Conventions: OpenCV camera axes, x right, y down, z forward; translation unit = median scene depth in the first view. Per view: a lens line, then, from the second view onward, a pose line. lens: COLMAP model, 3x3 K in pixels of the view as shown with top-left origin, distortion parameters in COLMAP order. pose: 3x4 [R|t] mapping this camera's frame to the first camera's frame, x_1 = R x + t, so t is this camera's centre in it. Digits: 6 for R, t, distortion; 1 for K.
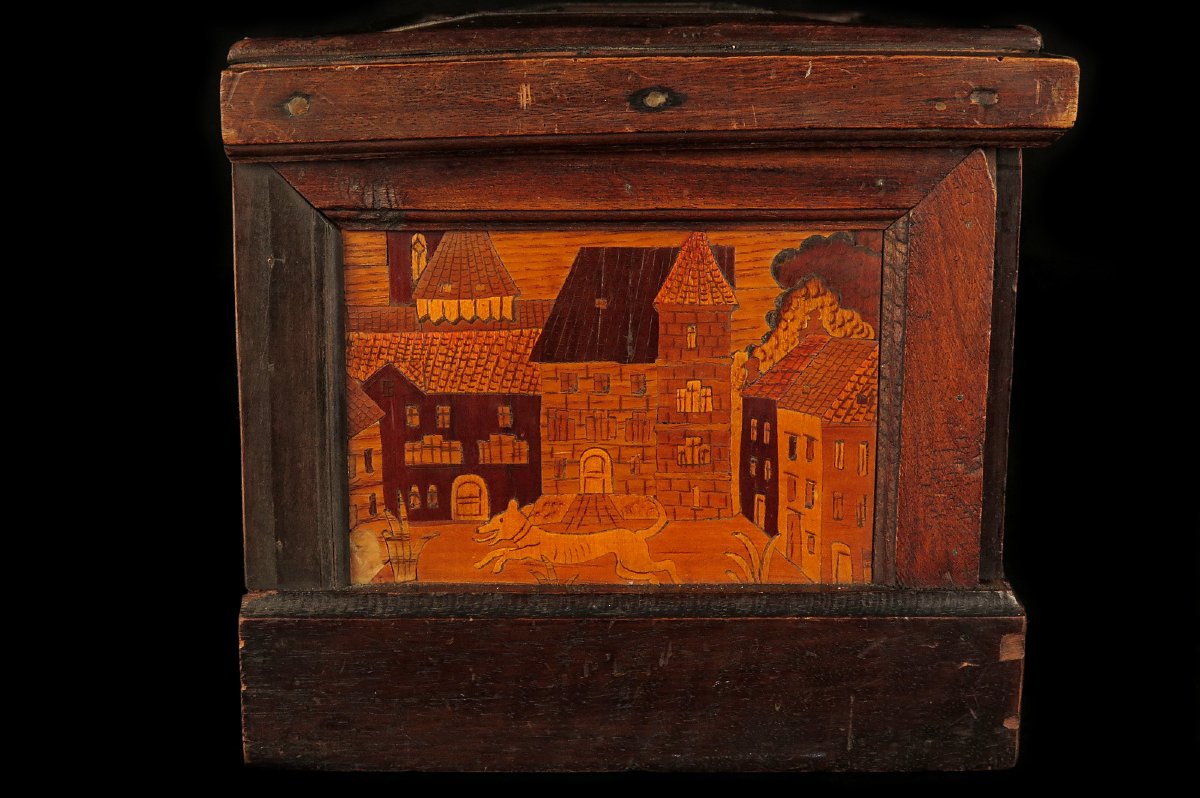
lens RADIAL K [[1903.6, 0, 600.0], [0, 1903.6, 399.0], [0, 0, 1]] dist [-0.080618, -0.004756]
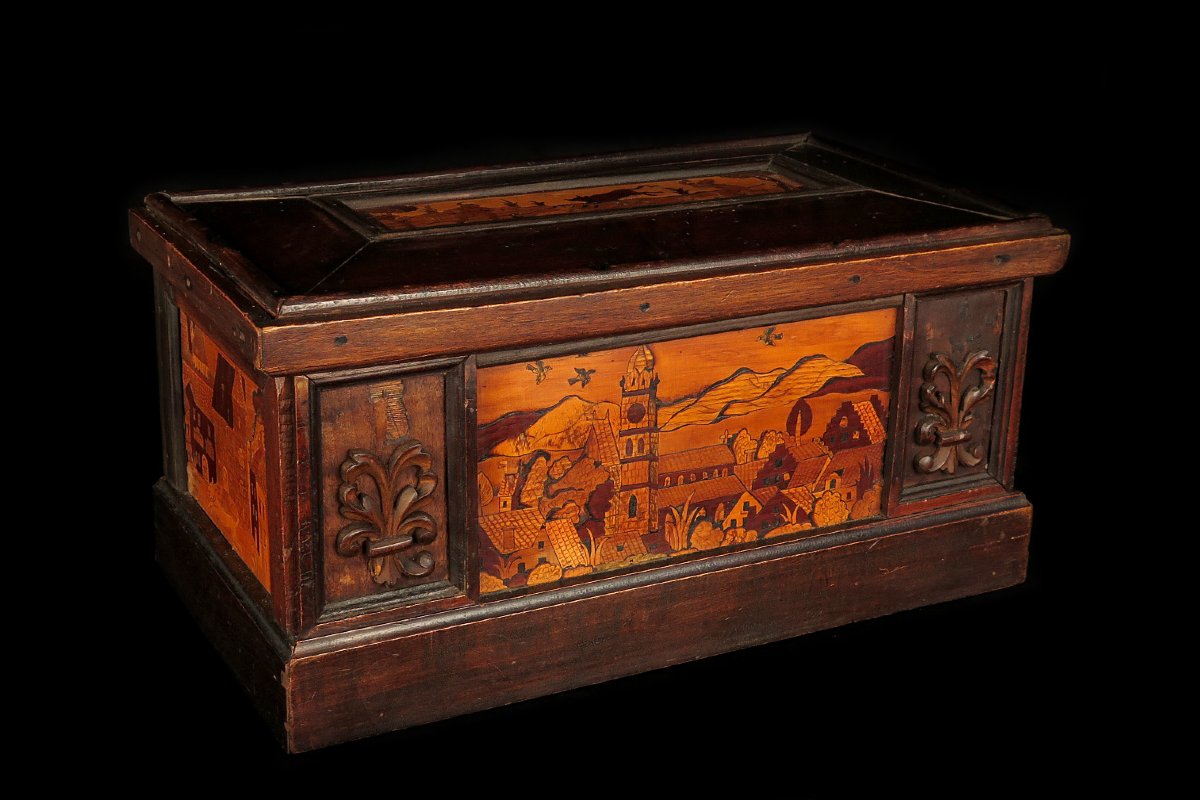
lens RADIAL K [[1819.5, 0, 596.2], [0, 1819.5, 426.2], [0, 0, 1]] dist [-0.069361, -0.061159]
pose [[0.478222, 0.326447, -0.815313, 1.476840], [-0.202939, 0.944301, 0.259059, -0.498822], [0.854470, 0.041572, 0.517834, 0.441843]]
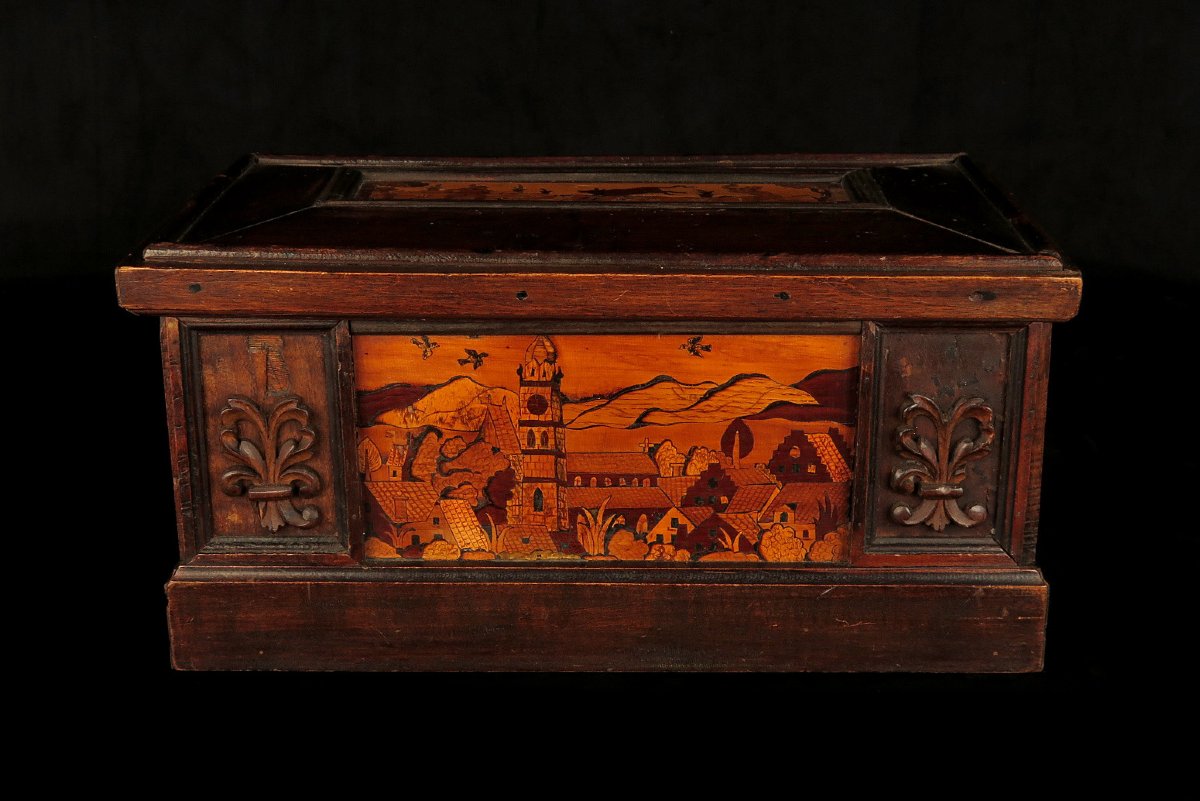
lens RADIAL K [[1819.5, 0, 596.2], [0, 1819.5, 426.7], [0, 0, 1]] dist [-0.069361, -0.061159]
pose [[0.014040, 0.349548, -0.936813, 1.664445], [-0.204868, 0.918035, 0.339471, -0.627373], [0.978689, 0.187156, 0.084500, 1.205242]]
